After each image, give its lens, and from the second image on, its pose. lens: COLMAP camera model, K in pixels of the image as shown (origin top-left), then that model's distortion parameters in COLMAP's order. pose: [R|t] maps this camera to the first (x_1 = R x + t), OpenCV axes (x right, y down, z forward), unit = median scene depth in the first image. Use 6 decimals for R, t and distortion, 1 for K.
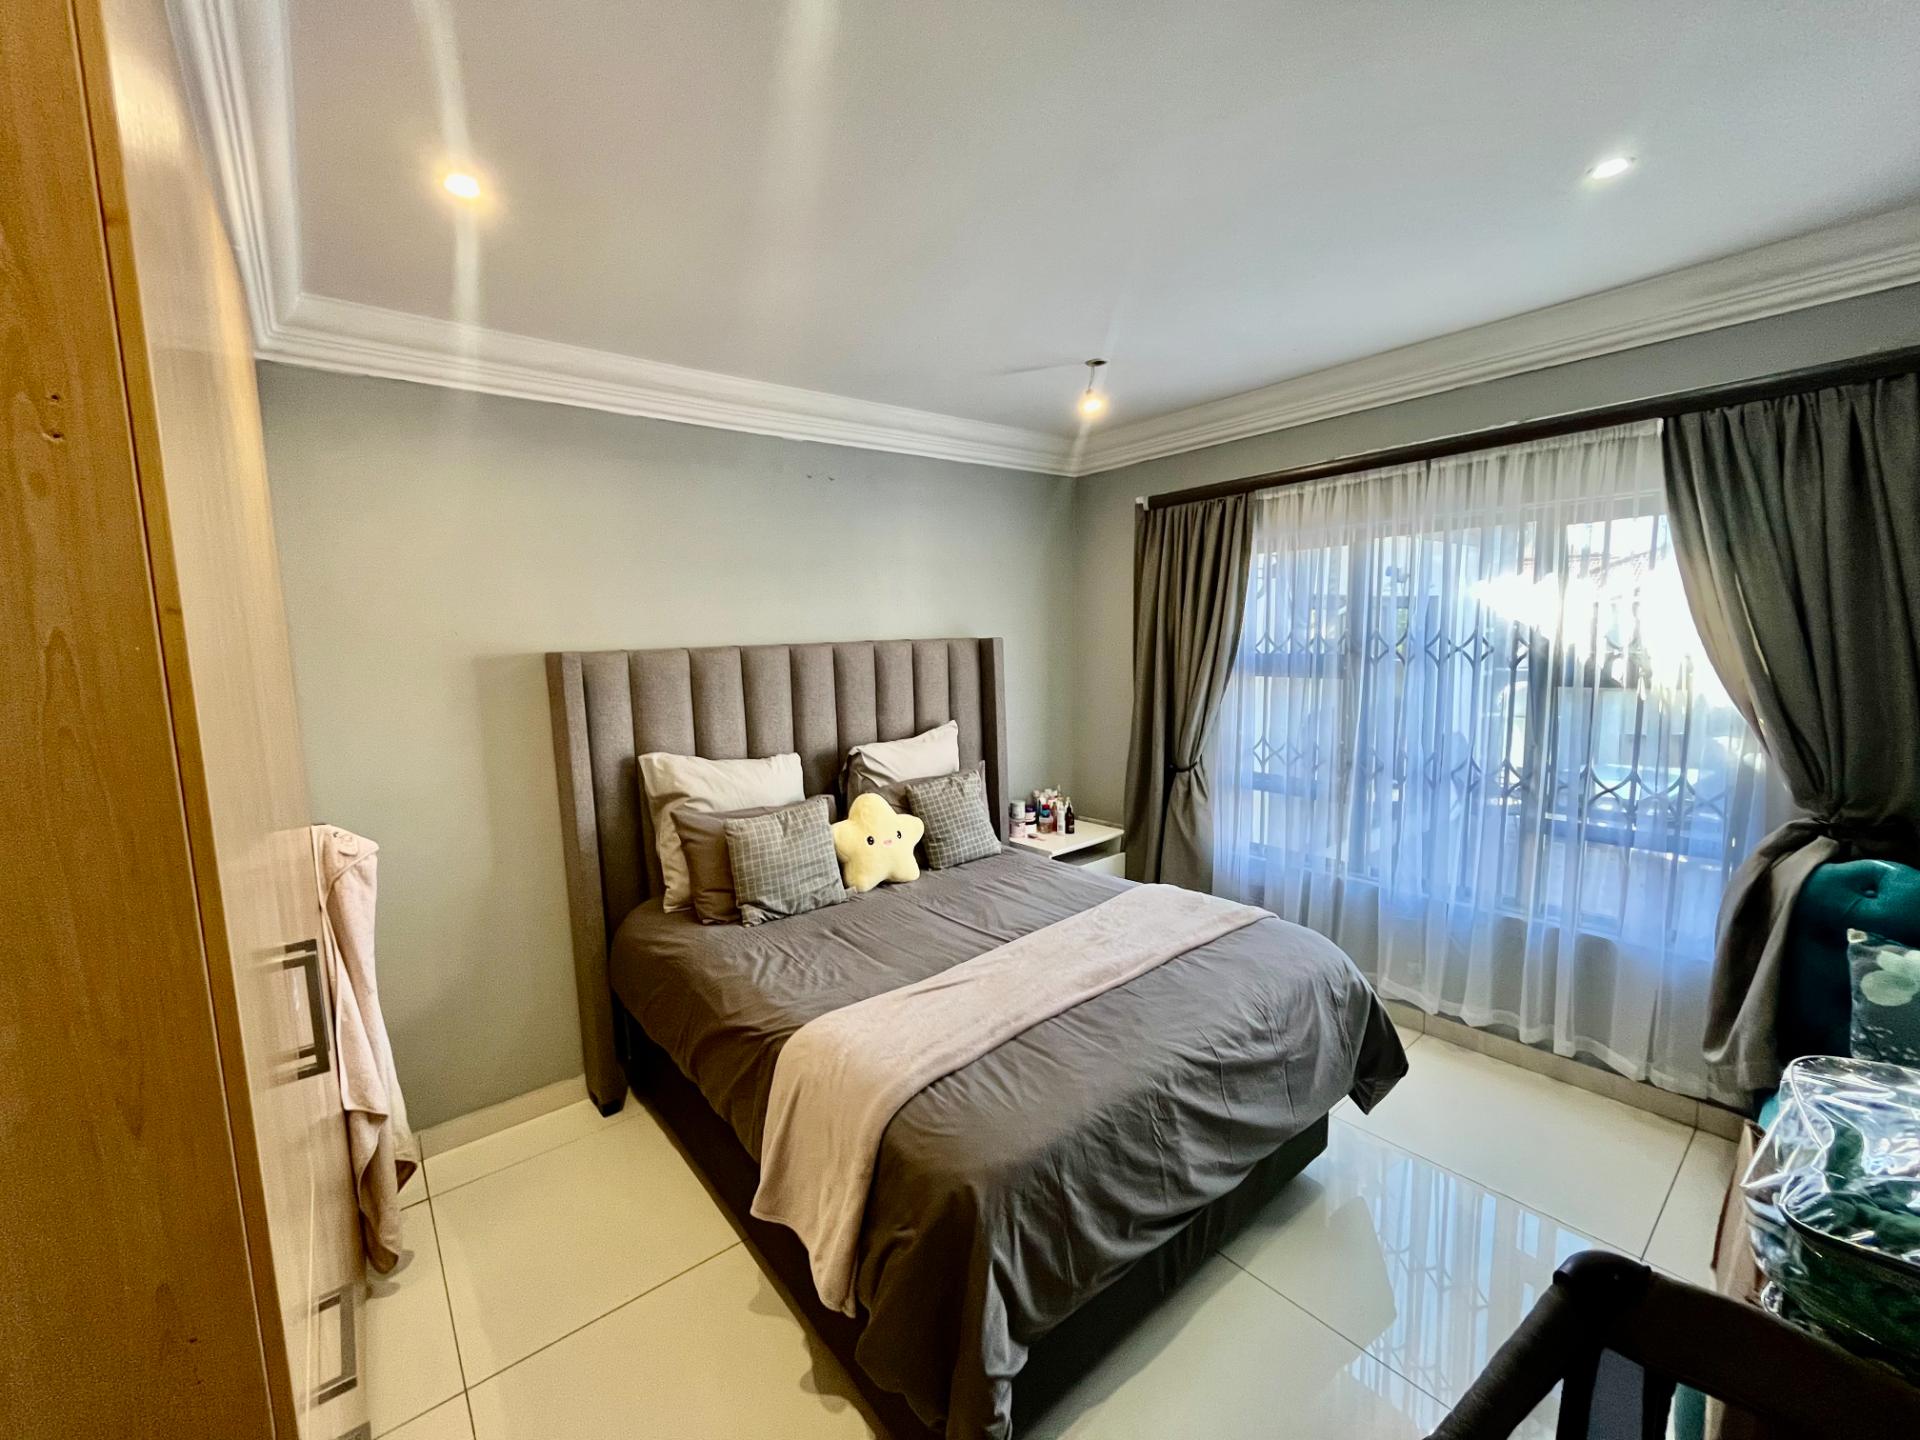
lens RADIAL K [[772.0, 0, 948.6], [0, 772.0, 720.4], [0, 0, 1]] dist [-0.002677, -0.000959]
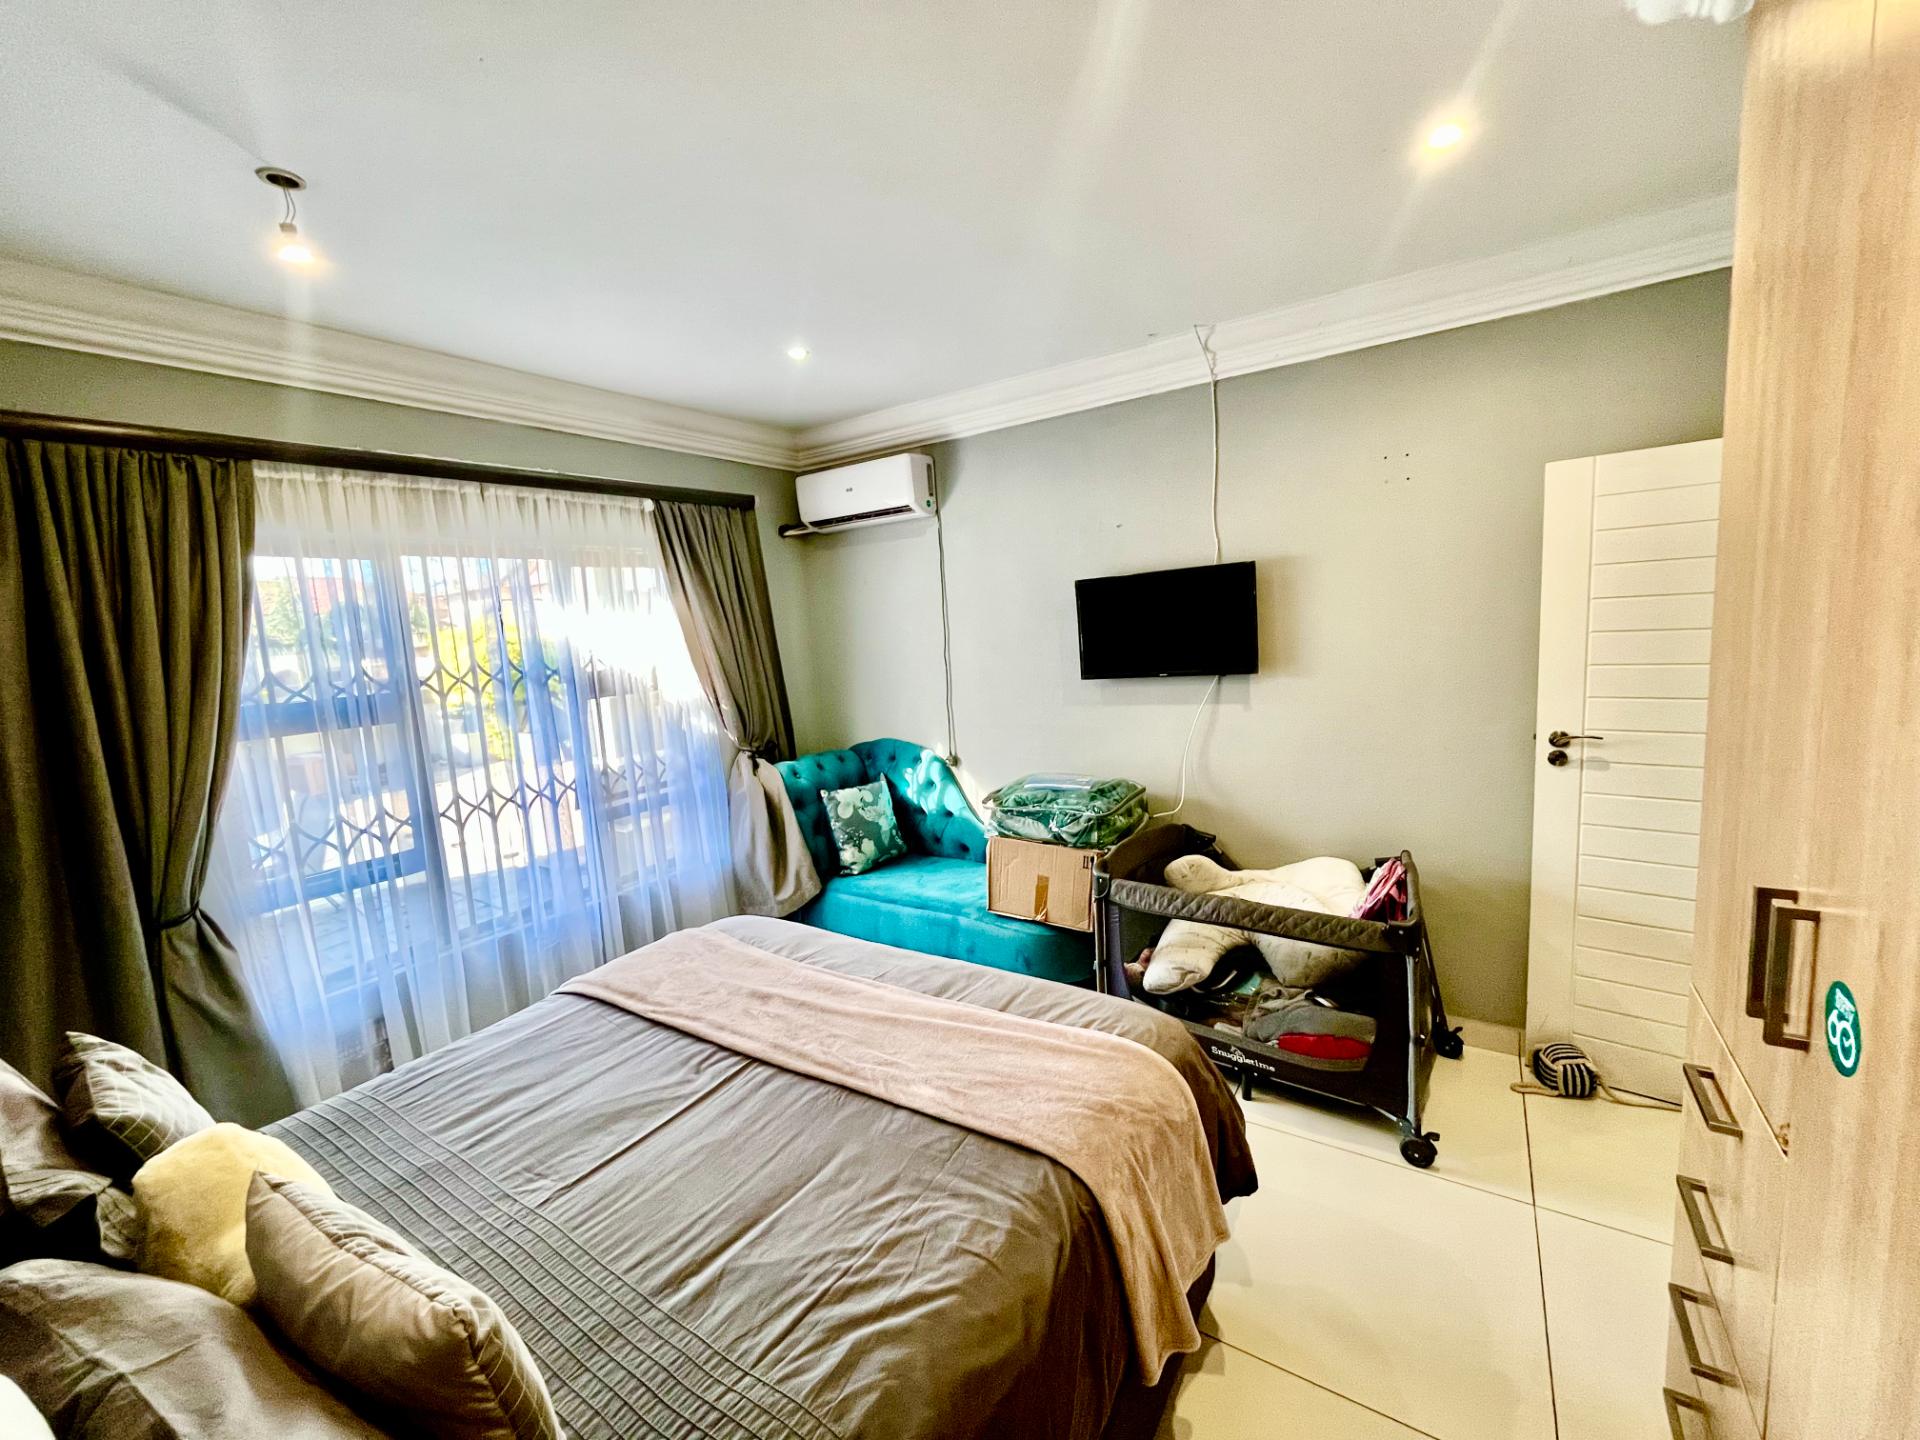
lens RADIAL K [[772.0, 0, 956.9], [0, 772.0, 718.7], [0, 0, 1]] dist [-0.002677, -0.000959]
pose [[-0.294517, -0.072292, 0.952908, -0.547868], [0.180251, 0.975034, 0.129681, -0.070153], [-0.938493, 0.209956, -0.274133, 0.821386]]
